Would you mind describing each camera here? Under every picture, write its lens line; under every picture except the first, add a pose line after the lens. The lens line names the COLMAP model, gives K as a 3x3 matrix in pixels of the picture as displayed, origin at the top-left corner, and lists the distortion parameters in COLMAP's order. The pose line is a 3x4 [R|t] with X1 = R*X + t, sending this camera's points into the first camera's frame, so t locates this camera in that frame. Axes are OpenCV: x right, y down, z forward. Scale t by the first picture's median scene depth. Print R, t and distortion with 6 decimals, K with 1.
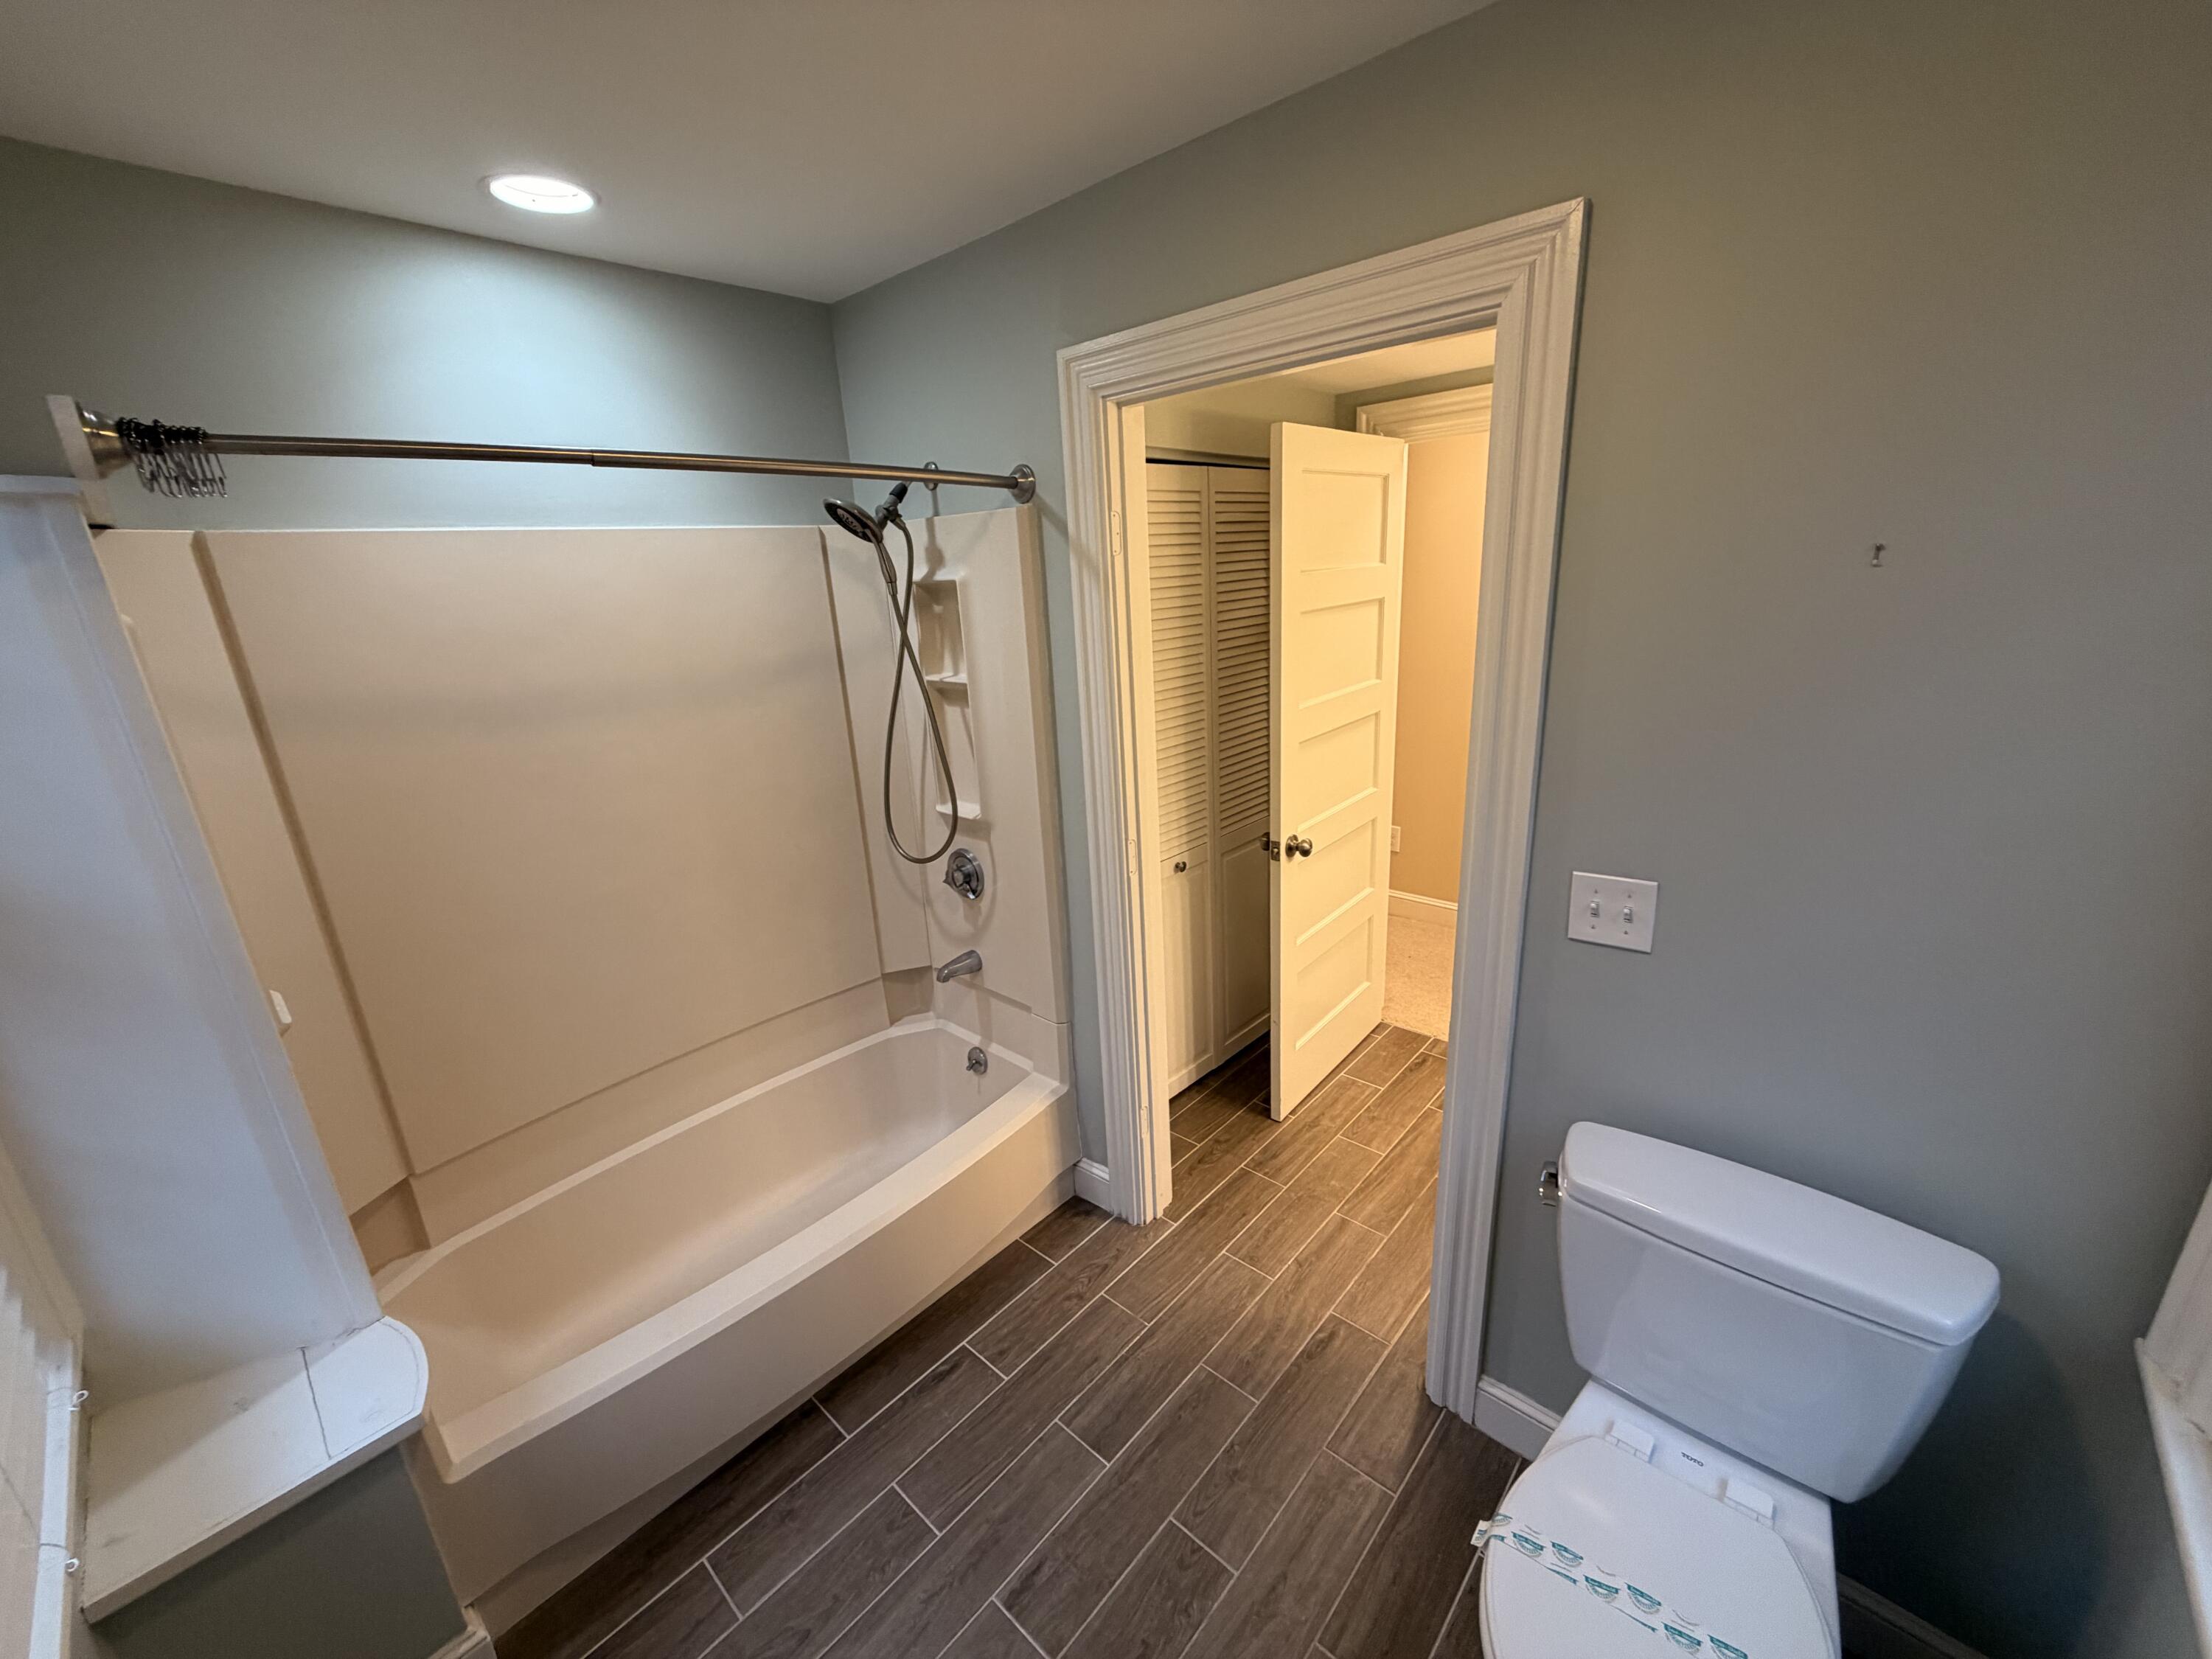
lens RADIAL K [[885.4, 0, 1105.5], [0, 885.4, 830.9], [0, 0, 1]] dist [-0.004094, 0.000589]
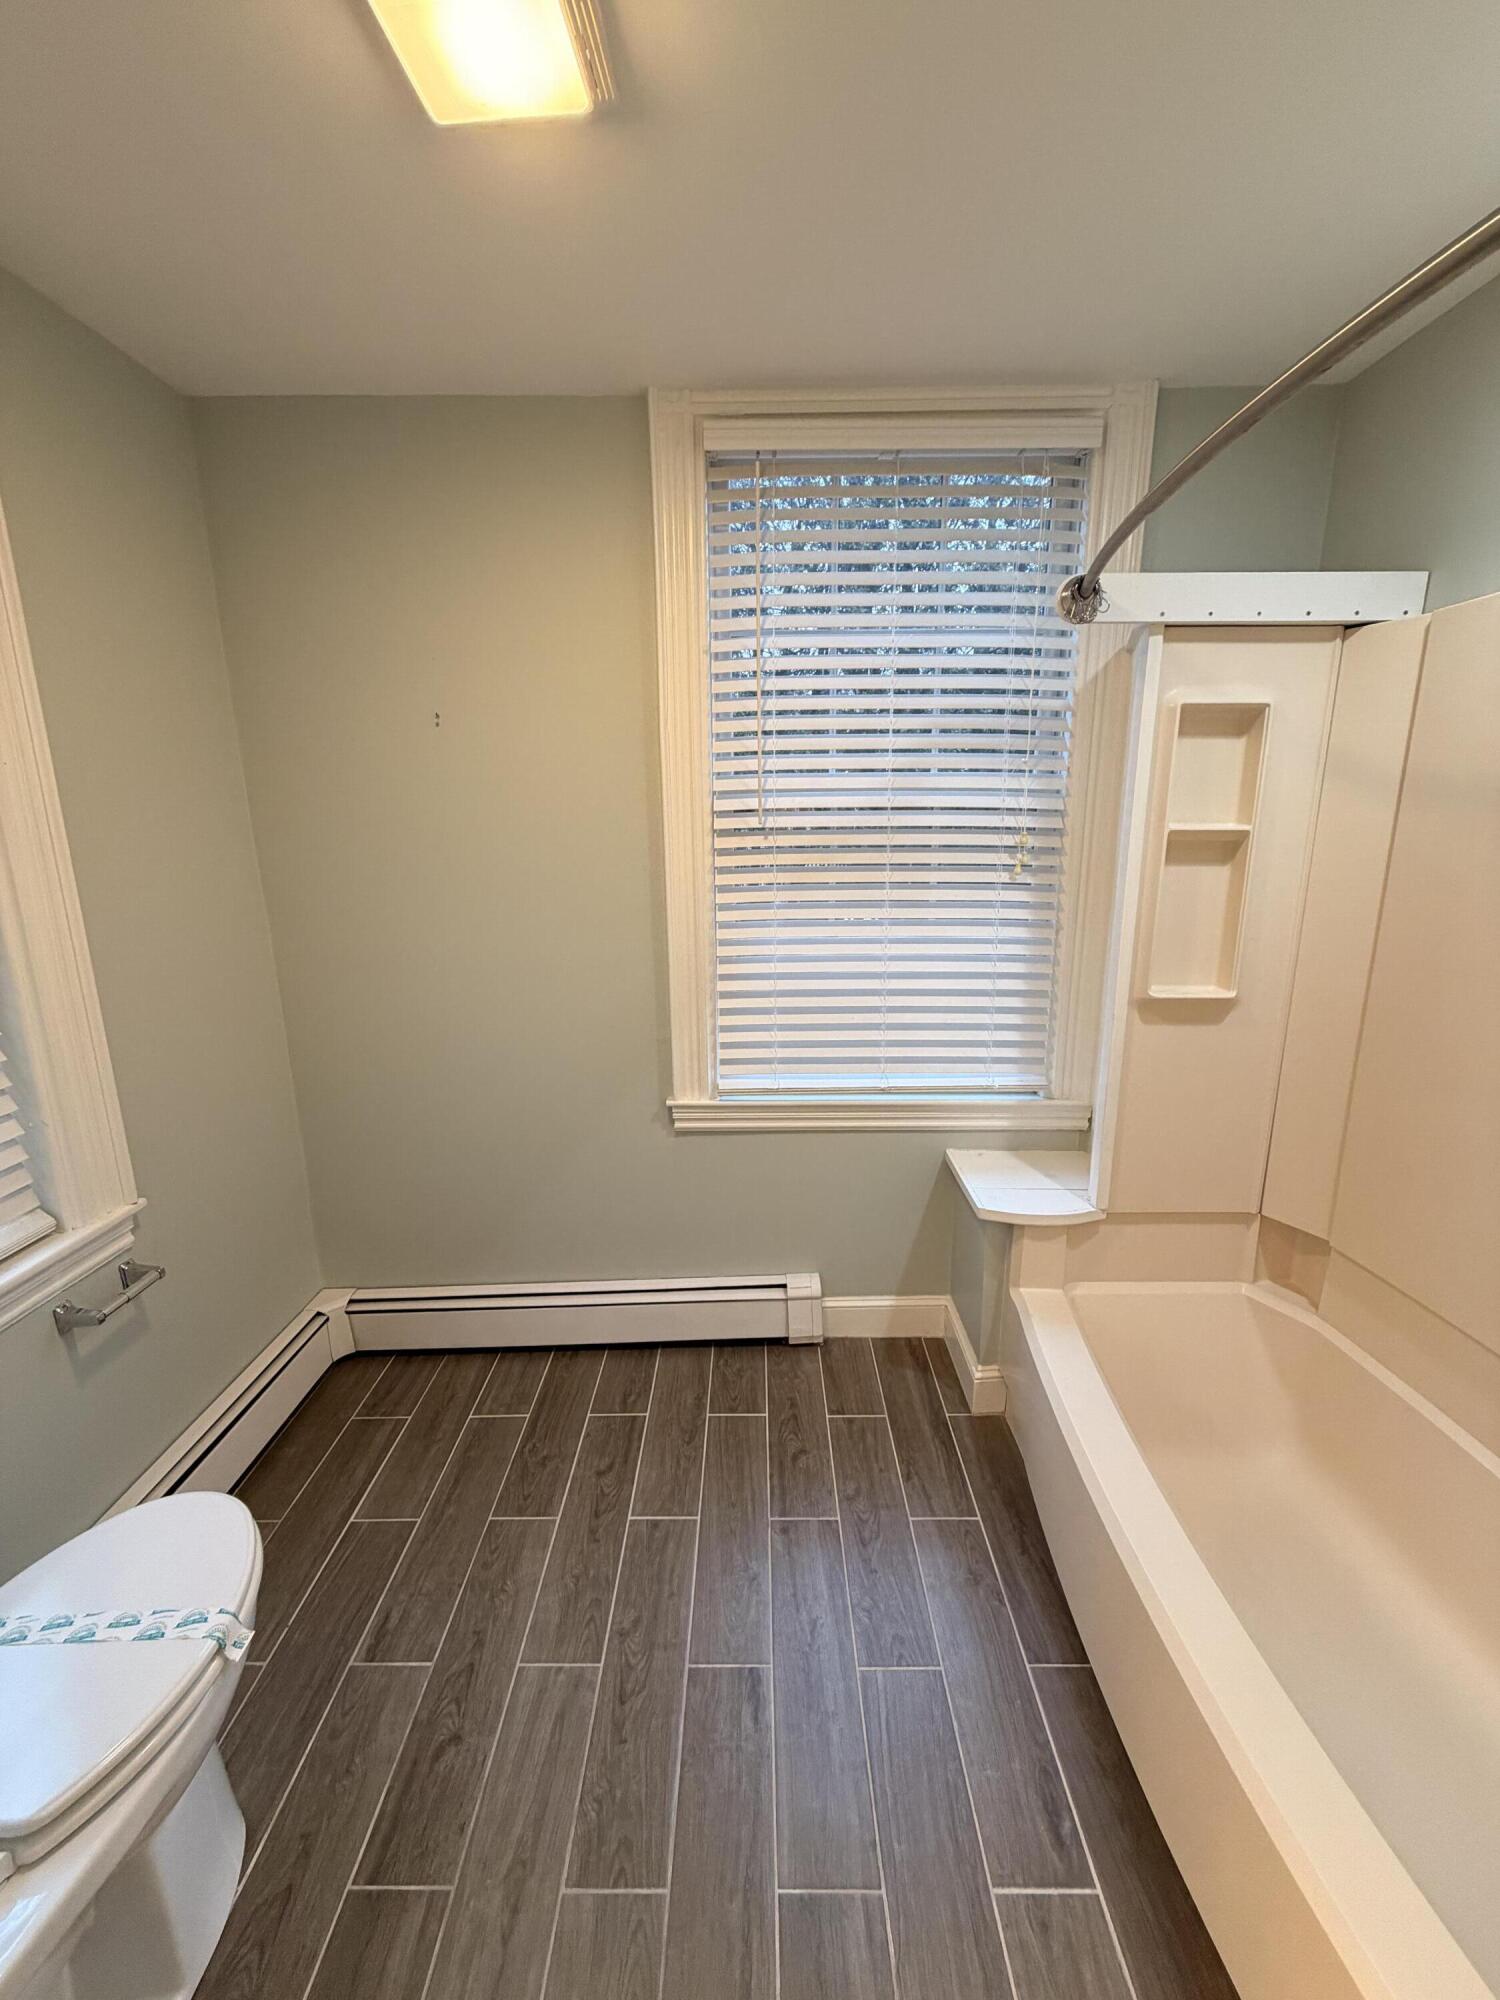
lens RADIAL K [[800.6, 0, 756.3], [0, 800.6, 1000.5], [0, 0, 1]] dist [-0.004094, 0.000589]
pose [[-0.741265, 0.208704, -0.637942, 0.288733], [-0.147204, 0.876745, 0.457874, -0.213921], [0.654872, 0.433313, -0.619178, 1.122197]]
